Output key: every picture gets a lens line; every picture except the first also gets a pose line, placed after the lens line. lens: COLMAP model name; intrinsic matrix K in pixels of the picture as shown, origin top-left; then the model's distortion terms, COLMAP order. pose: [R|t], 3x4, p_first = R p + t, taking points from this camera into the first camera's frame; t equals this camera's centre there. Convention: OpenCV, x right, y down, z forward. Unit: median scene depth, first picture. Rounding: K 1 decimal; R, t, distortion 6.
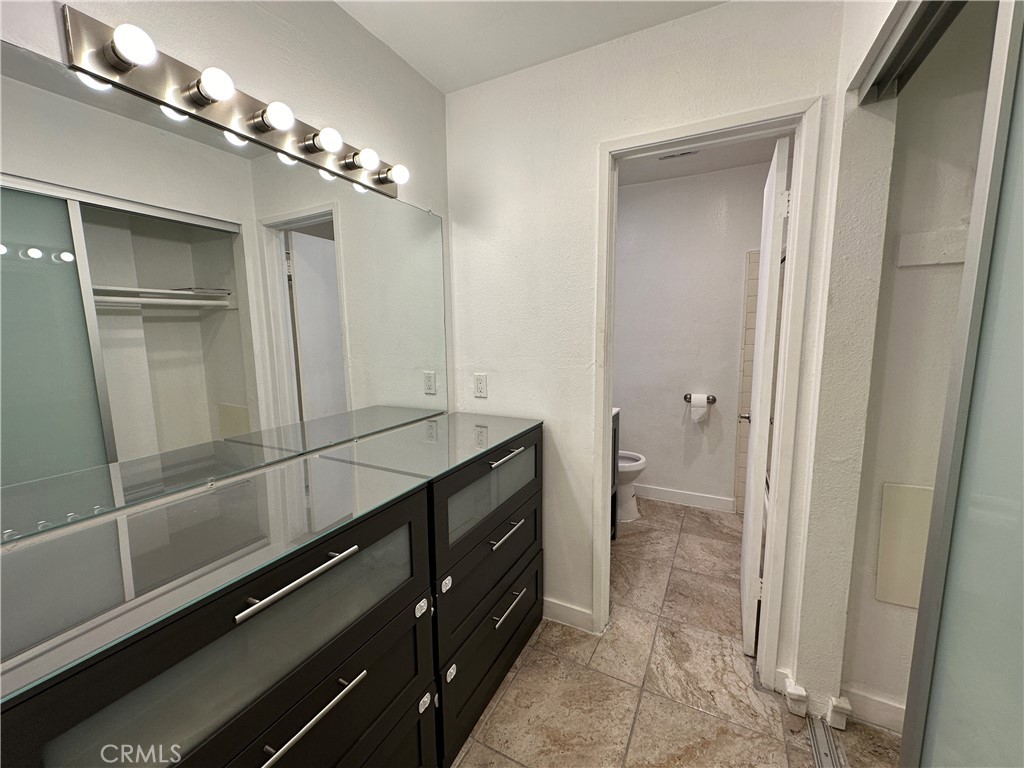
lens RADIAL K [[409.4, 0, 508.7], [0, 409.4, 386.2], [0, 0, 1]] dist [0.002617, 0.000221]
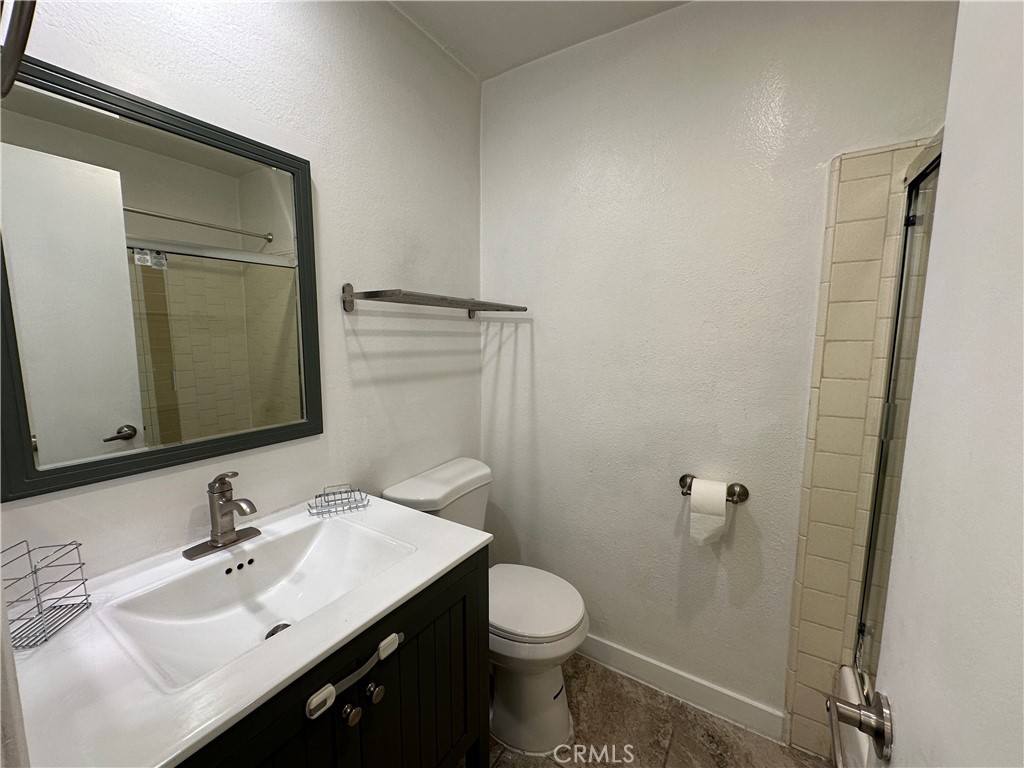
lens RADIAL K [[409.4, 0, 515.0], [0, 409.4, 380.9], [0, 0, 1]] dist [0.002617, 0.000221]
pose [[0.996601, 0.028063, -0.077458, 0.278195], [-0.028630, 0.999571, -0.006217, -0.081124], [0.077250, 0.008413, 0.996976, 0.523085]]
